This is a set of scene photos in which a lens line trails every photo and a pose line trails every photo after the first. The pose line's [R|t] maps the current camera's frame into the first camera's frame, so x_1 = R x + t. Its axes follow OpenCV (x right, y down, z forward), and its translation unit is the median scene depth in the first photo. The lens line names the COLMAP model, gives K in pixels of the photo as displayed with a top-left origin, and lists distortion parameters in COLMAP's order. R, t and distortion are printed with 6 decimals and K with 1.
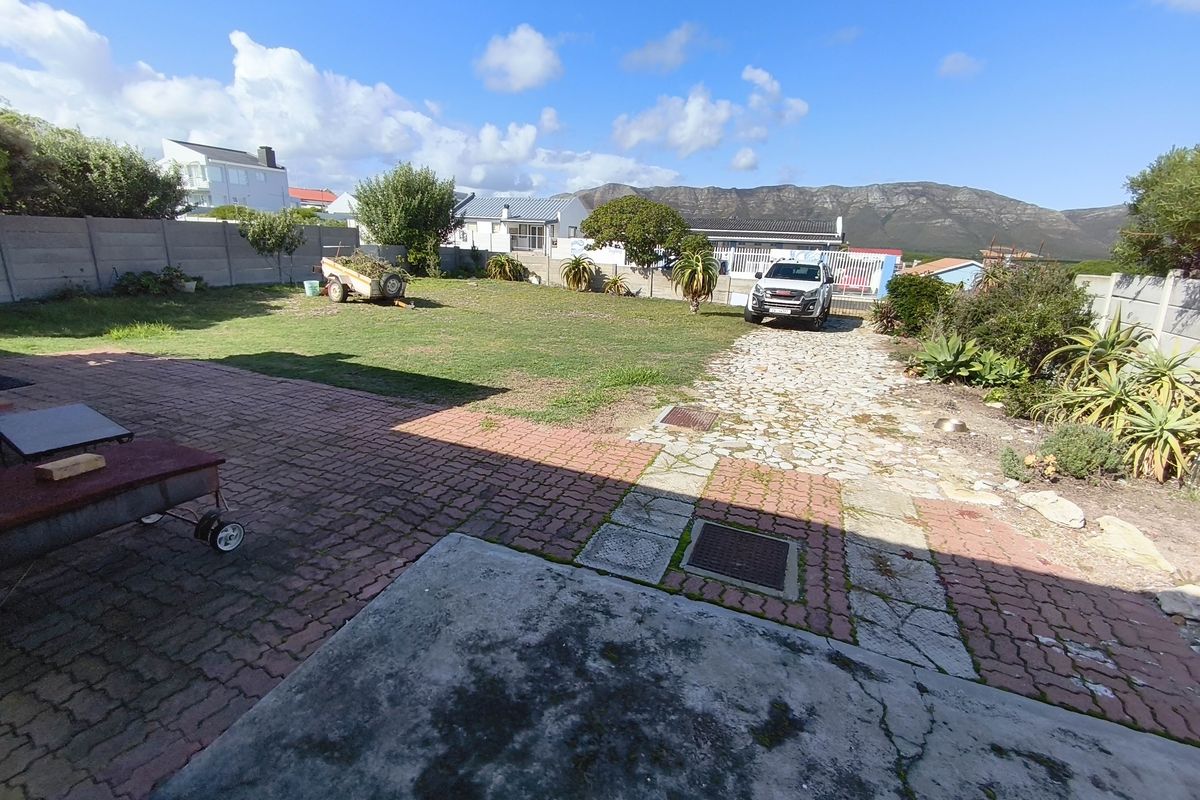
lens RADIAL K [[543.8, 0, 601.8], [0, 543.8, 377.1], [0, 0, 1]] dist [0.039051, -0.022543]
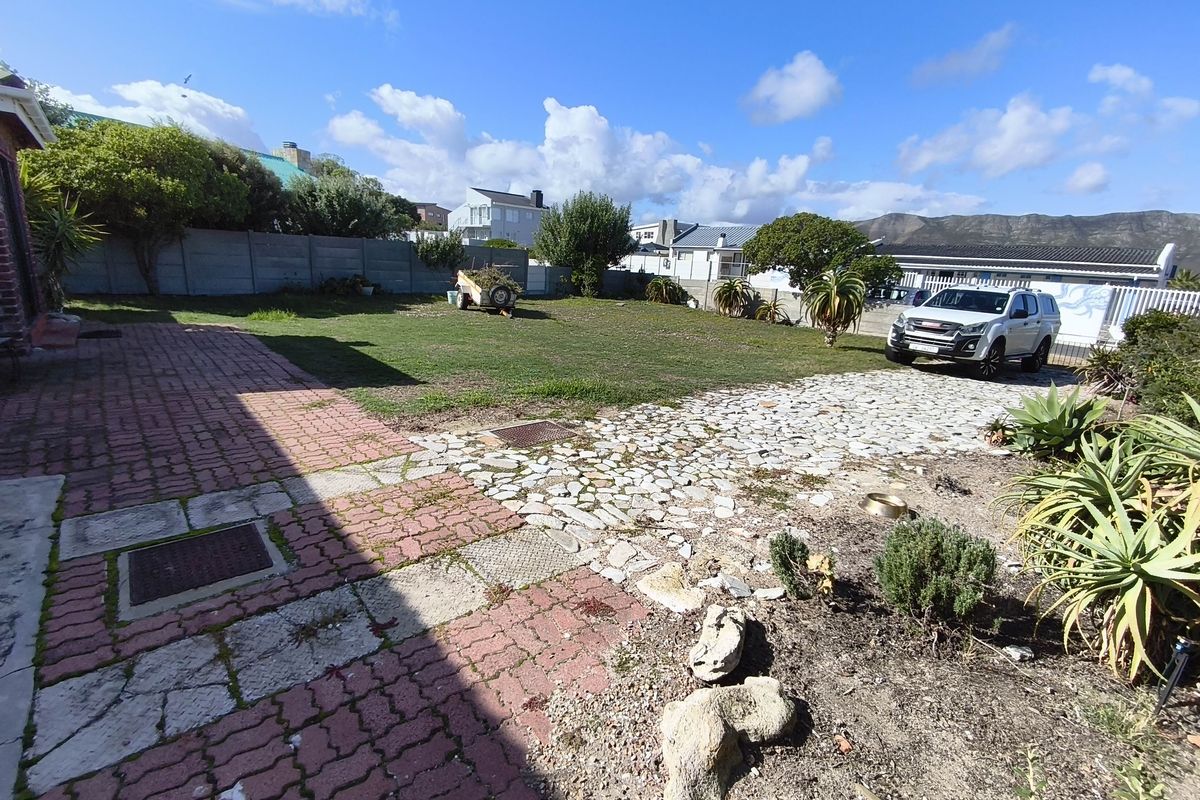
lens RADIAL K [[534.1, 0, 594.6], [0, 534.1, 397.0], [0, 0, 1]] dist [0.036847, -0.021730]
pose [[0.892803, 0.118793, -0.434500, 0.262800], [-0.127532, 0.991793, 0.009107, -0.000554], [0.432016, 0.047282, 0.900626, 0.122162]]
